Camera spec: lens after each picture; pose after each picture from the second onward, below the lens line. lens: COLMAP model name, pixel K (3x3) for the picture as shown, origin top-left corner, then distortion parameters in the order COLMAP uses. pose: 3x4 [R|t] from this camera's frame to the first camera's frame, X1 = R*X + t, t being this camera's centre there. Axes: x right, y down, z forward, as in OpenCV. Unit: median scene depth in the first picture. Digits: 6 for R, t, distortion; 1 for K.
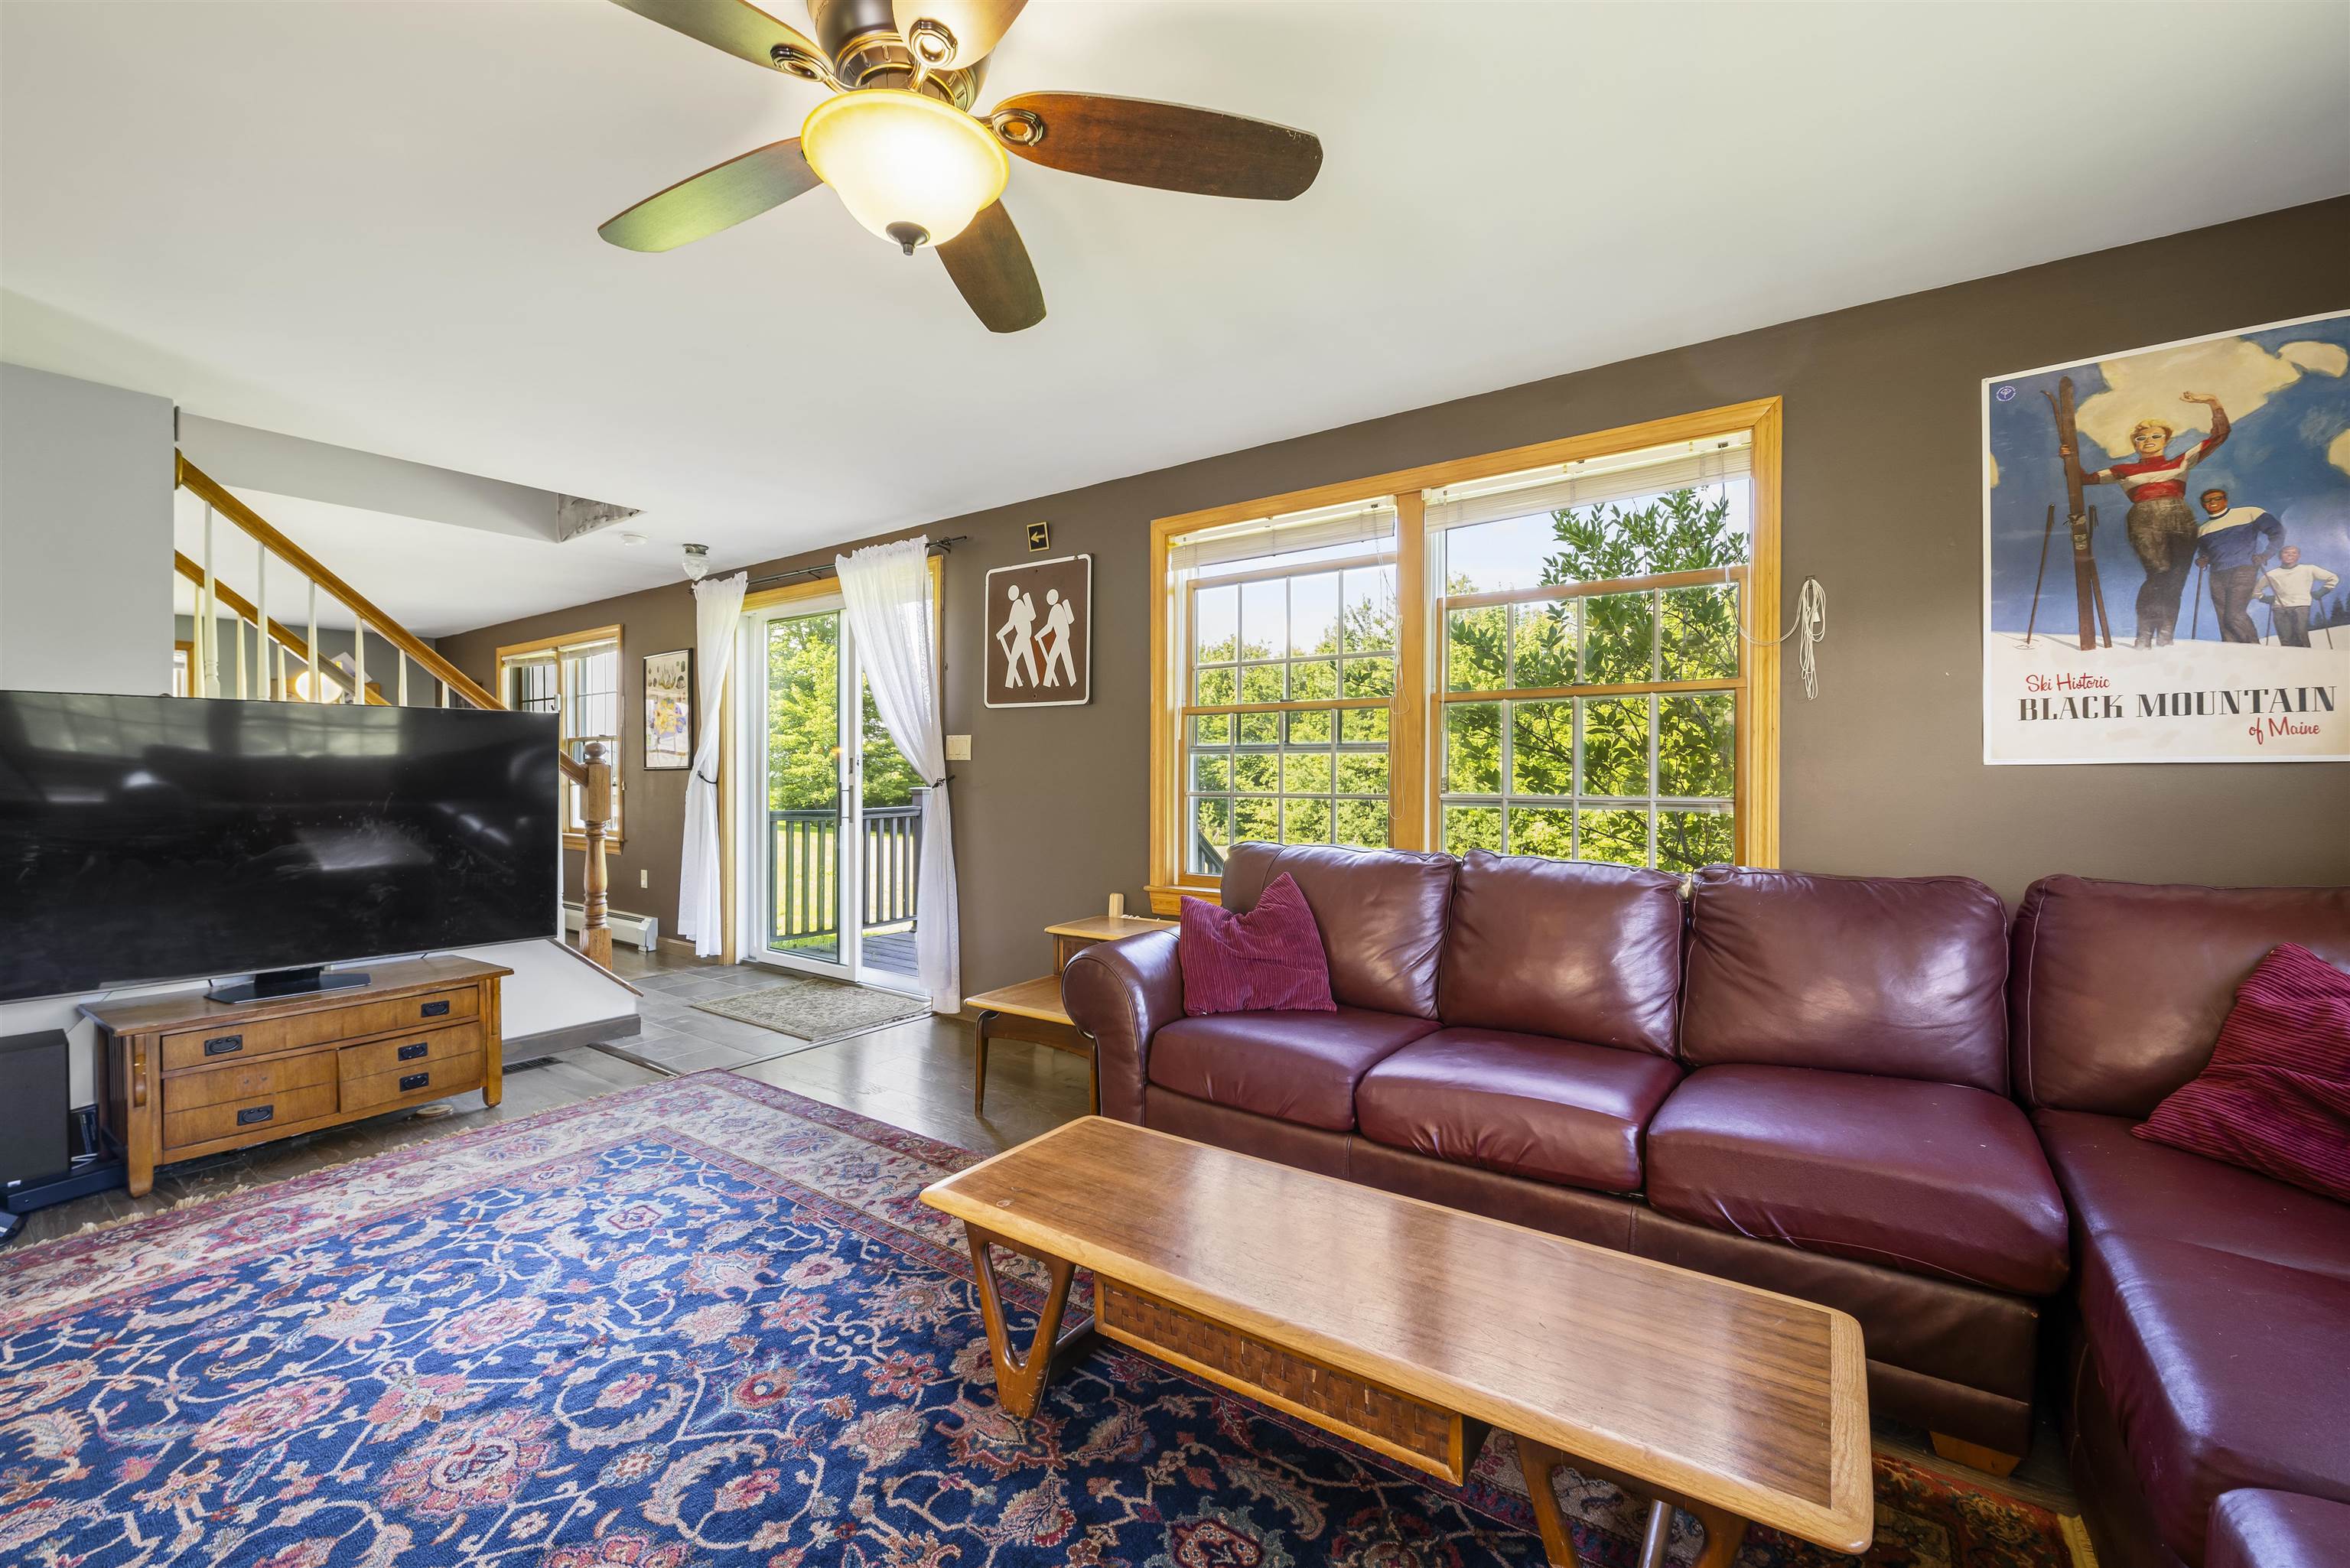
lens RADIAL K [[950.5, 0, 1183.1], [0, 950.5, 783.5], [0, 0, 1]] dist [-0.006014, -0.000472]
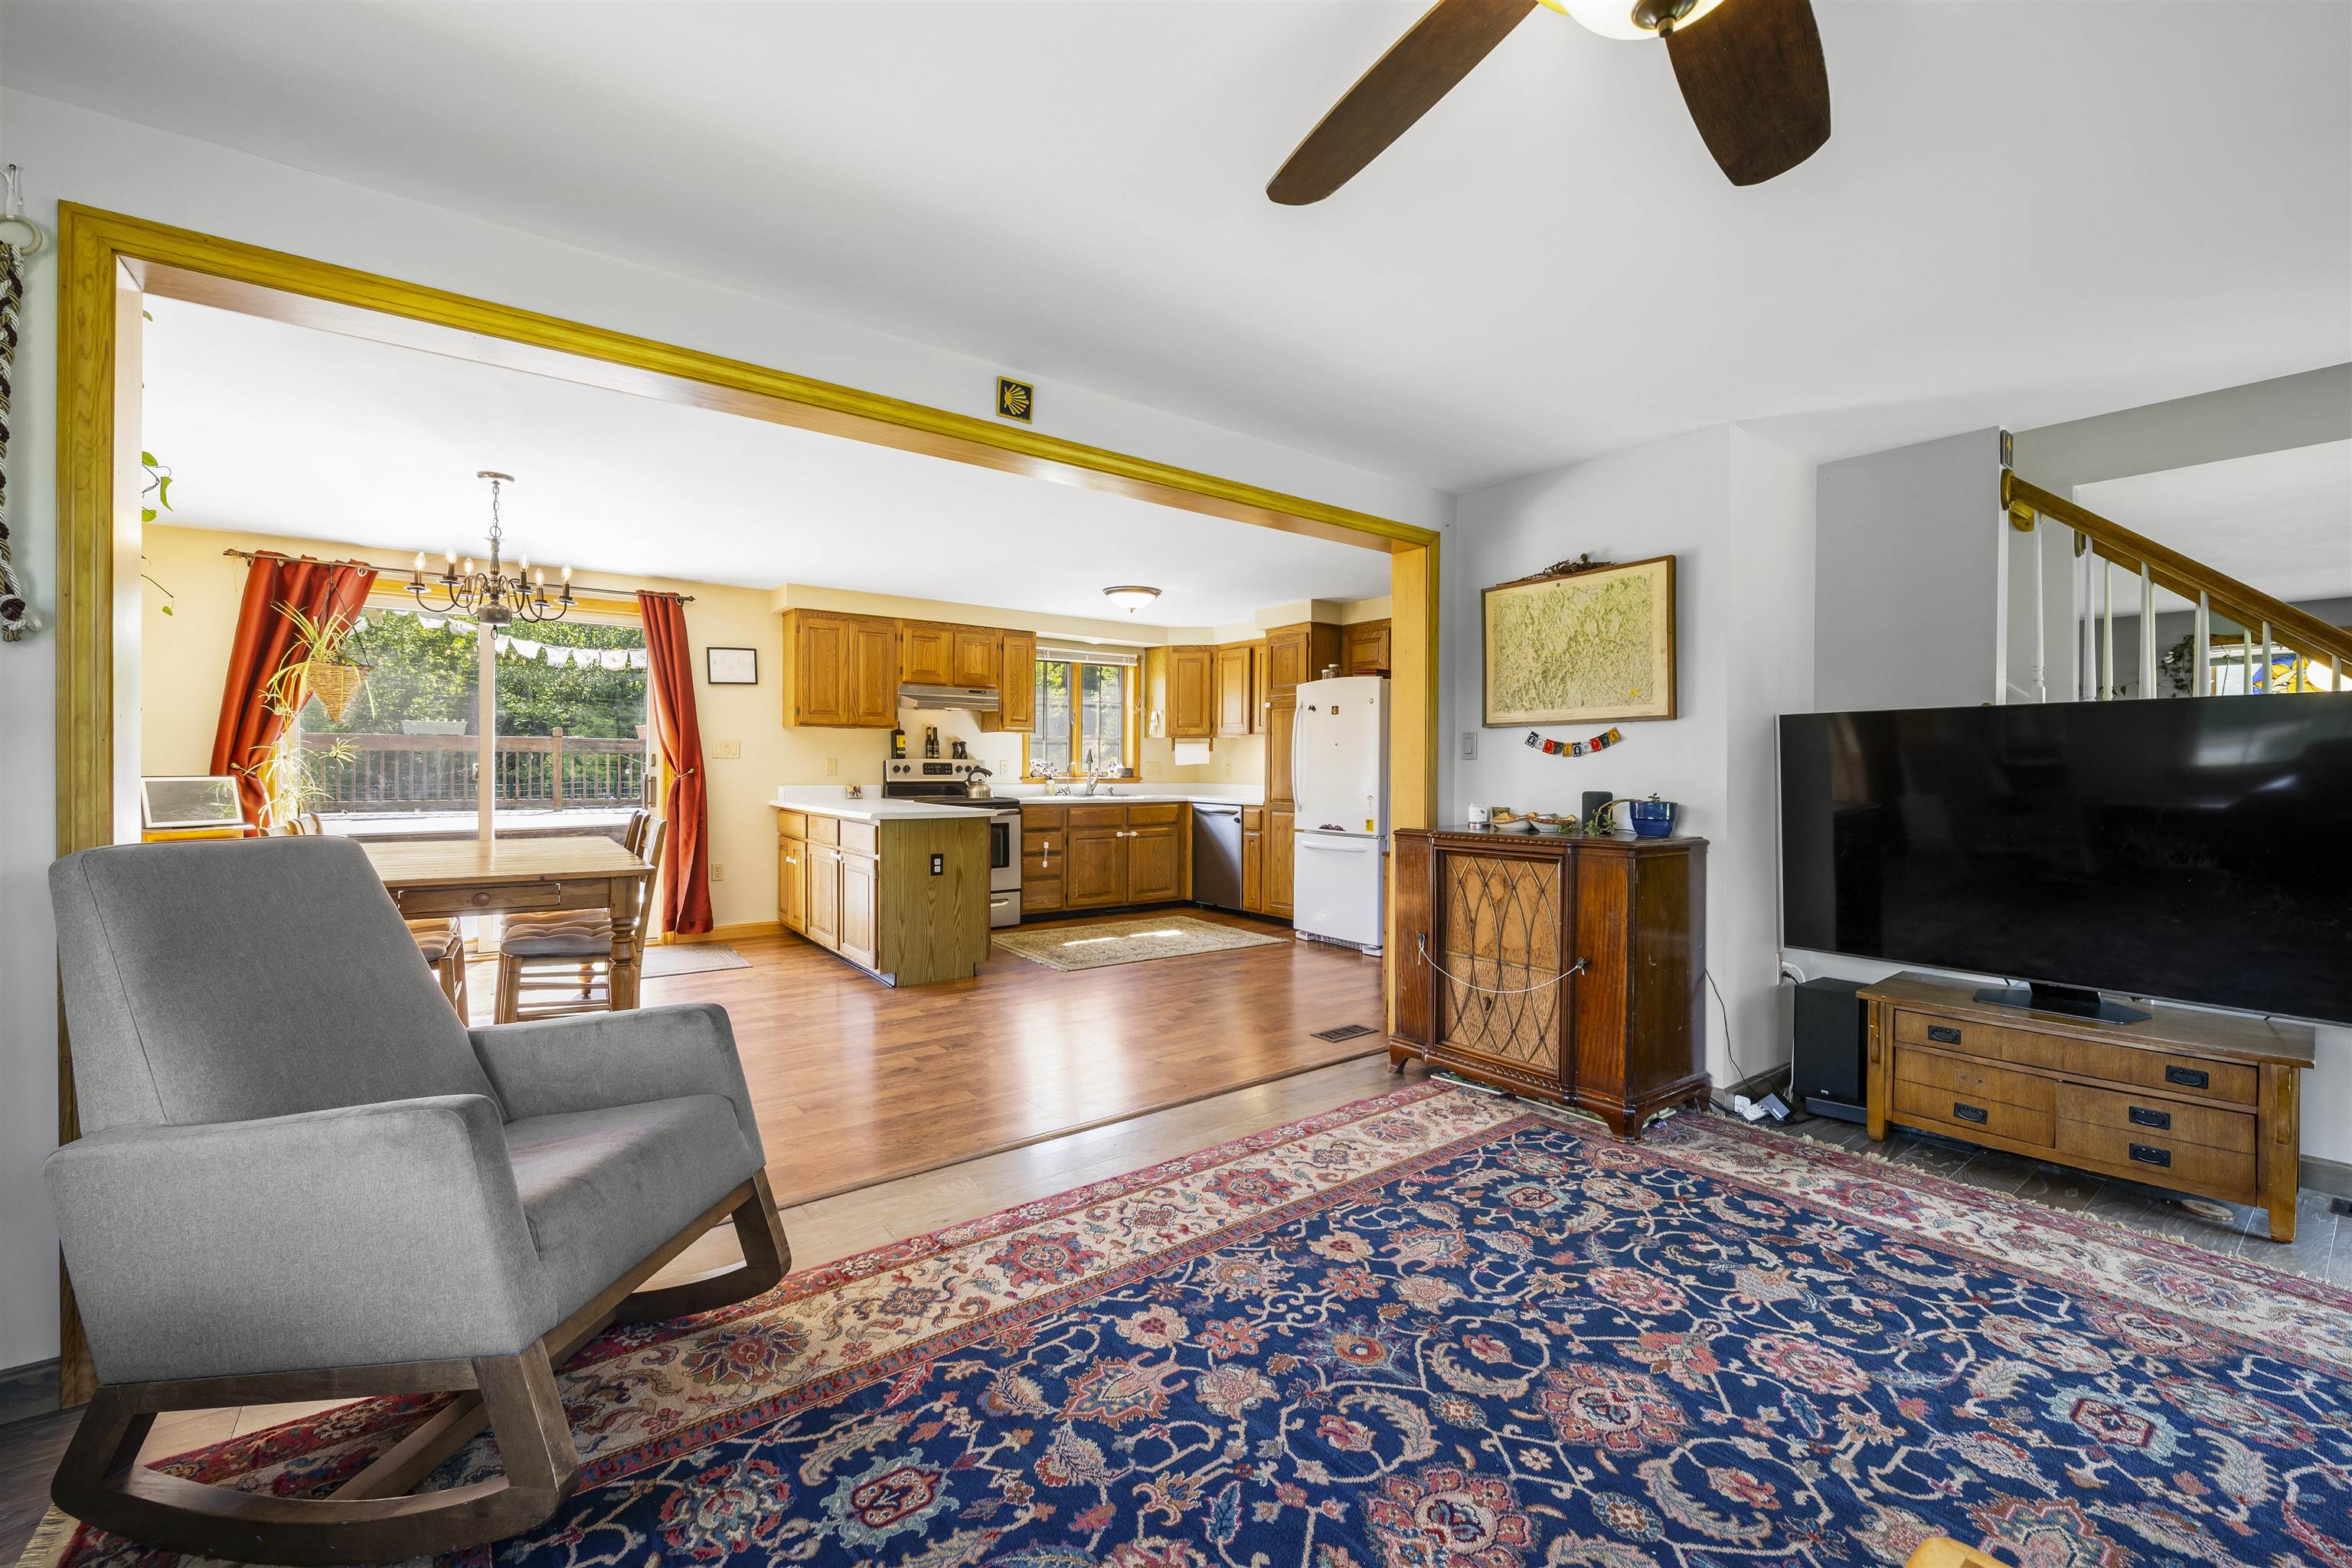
lens RADIAL K [[940.9, 0, 1152.8], [0, 940.9, 768.4], [0, 0, 1]] dist [-0.008868, -0.000340]
pose [[-0.318567, -0.002151, -0.947898, 0.325877], [-0.015115, 0.999882, 0.002811, -0.015507], [0.947780, 0.015223, -0.318562, 0.599272]]
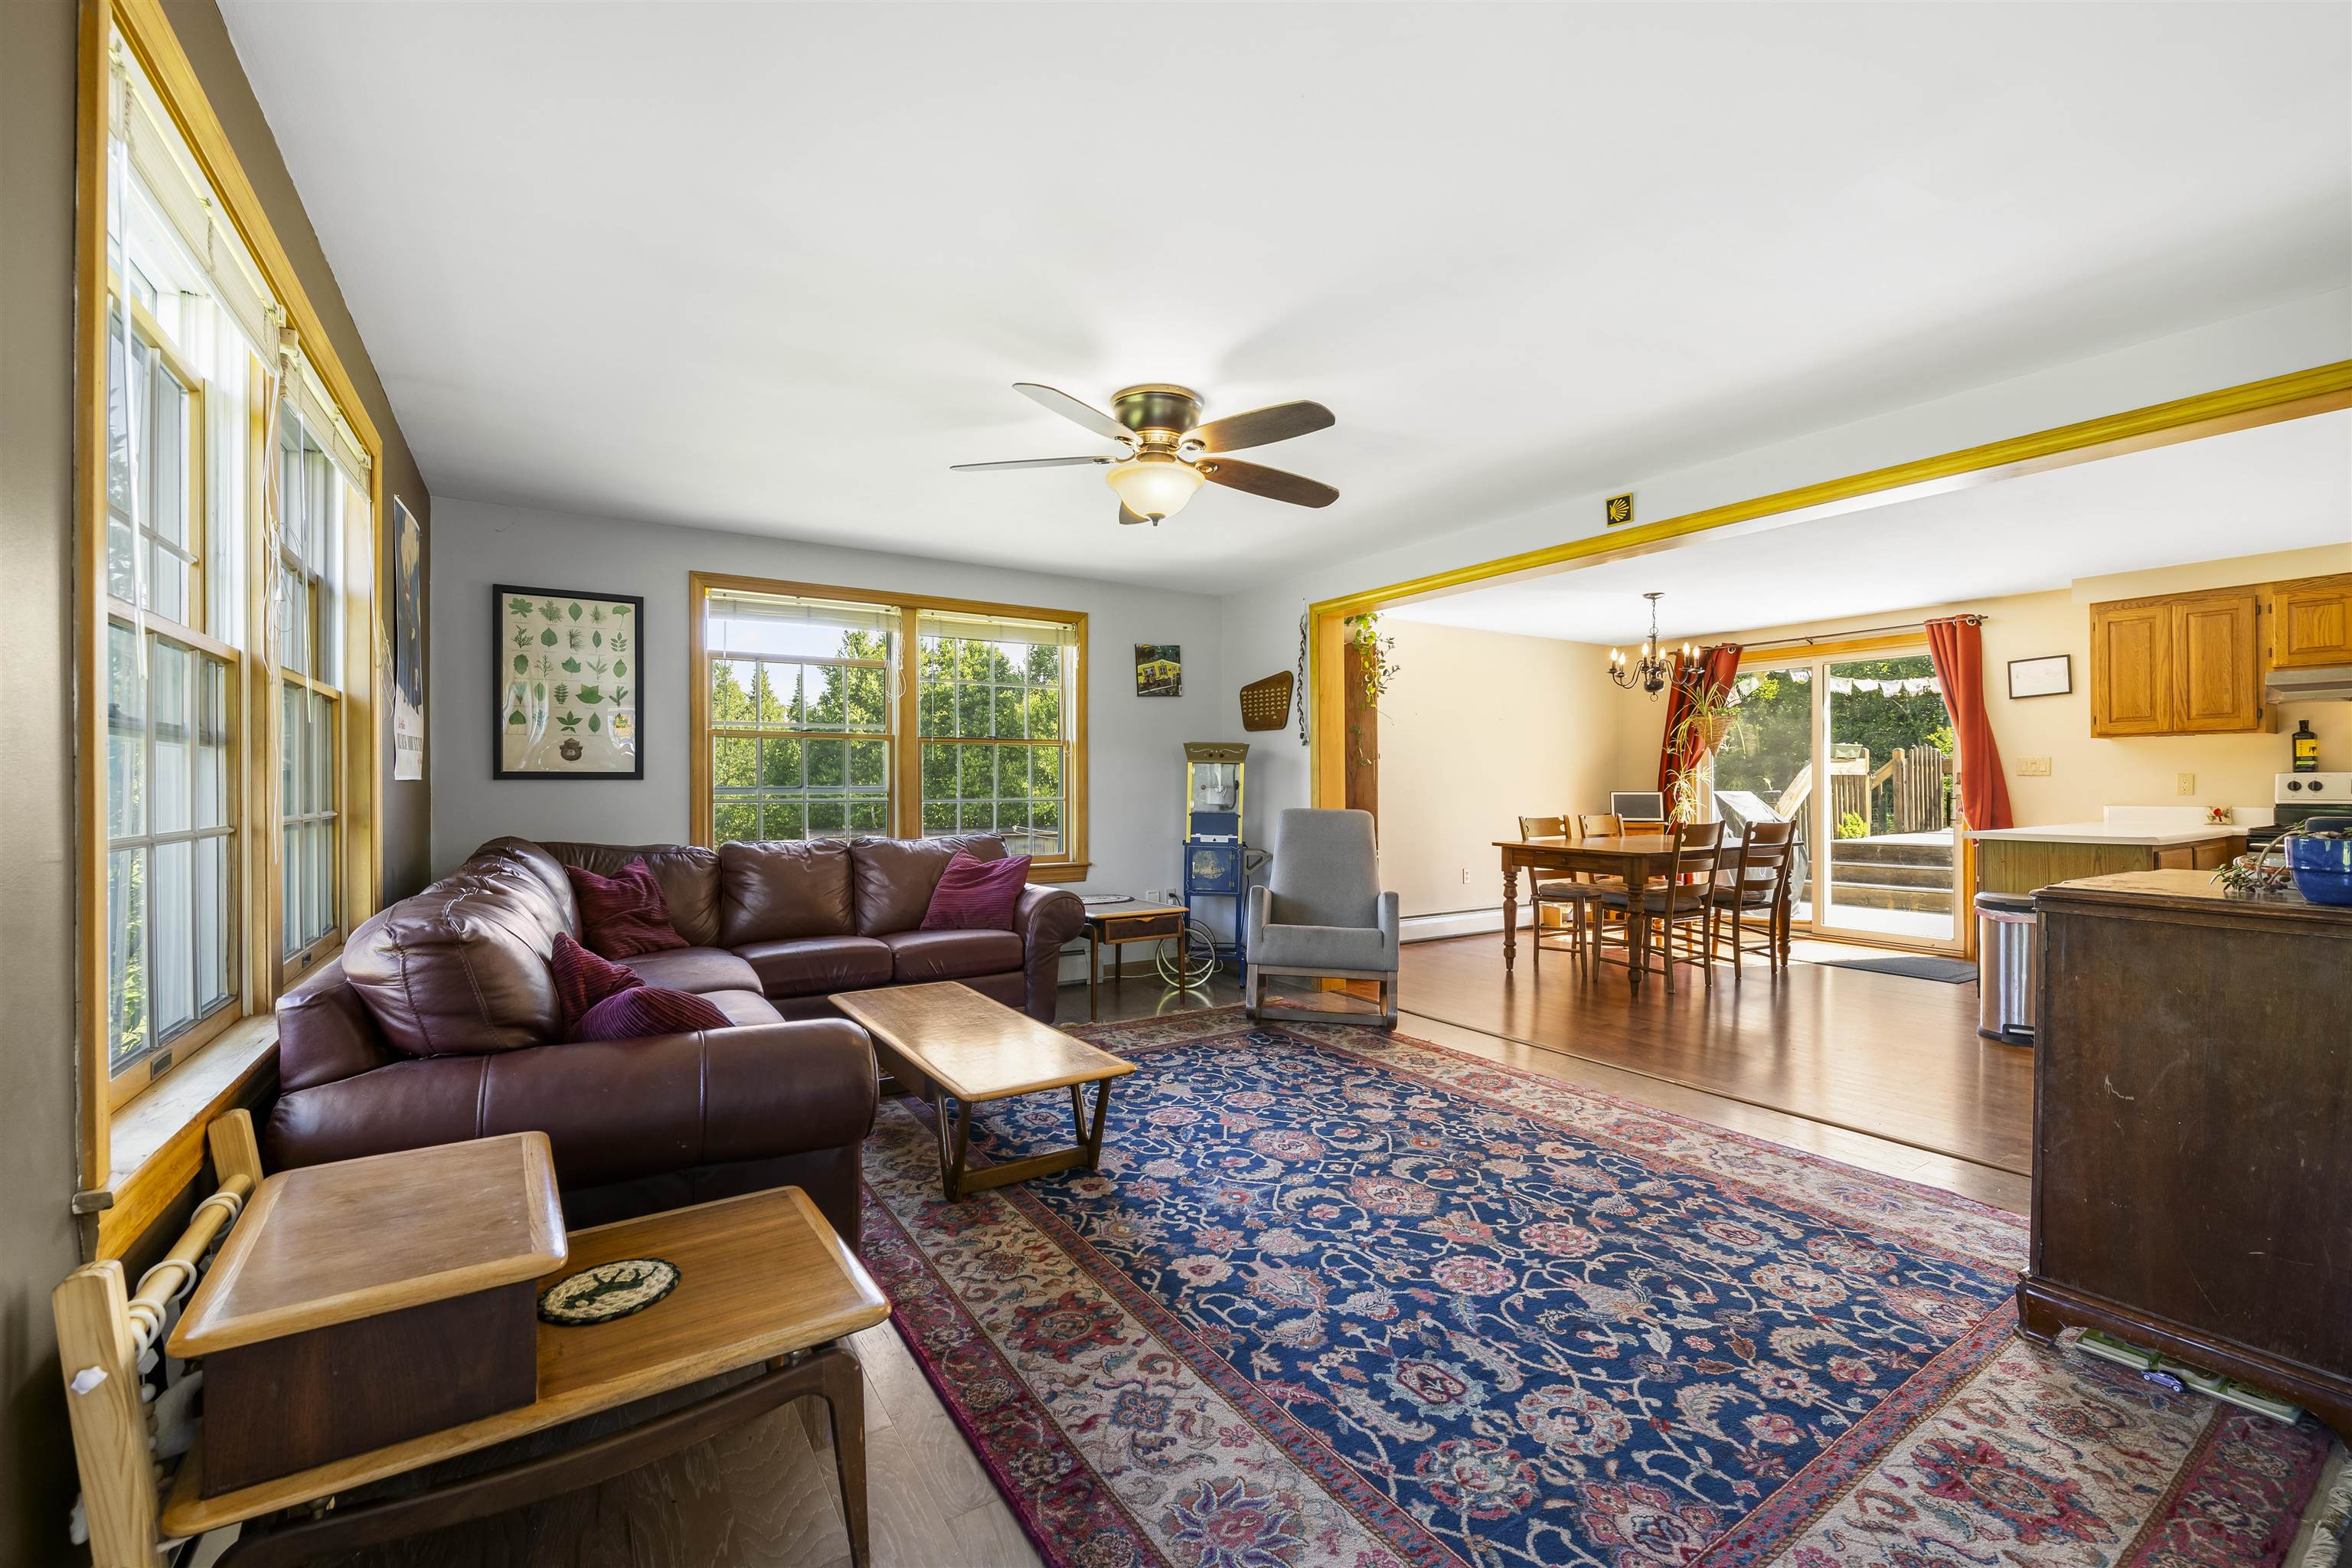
lens RADIAL K [[968.0, 0, 1184.0], [0, 968.0, 776.8], [0, 0, 1]] dist [-0.009806, -0.001021]
pose [[-0.929055, 0.001267, 0.369940, -0.753800], [0.002221, 0.999995, 0.002152, -0.026266], [-0.369936, 0.002821, -0.929053, 1.973512]]
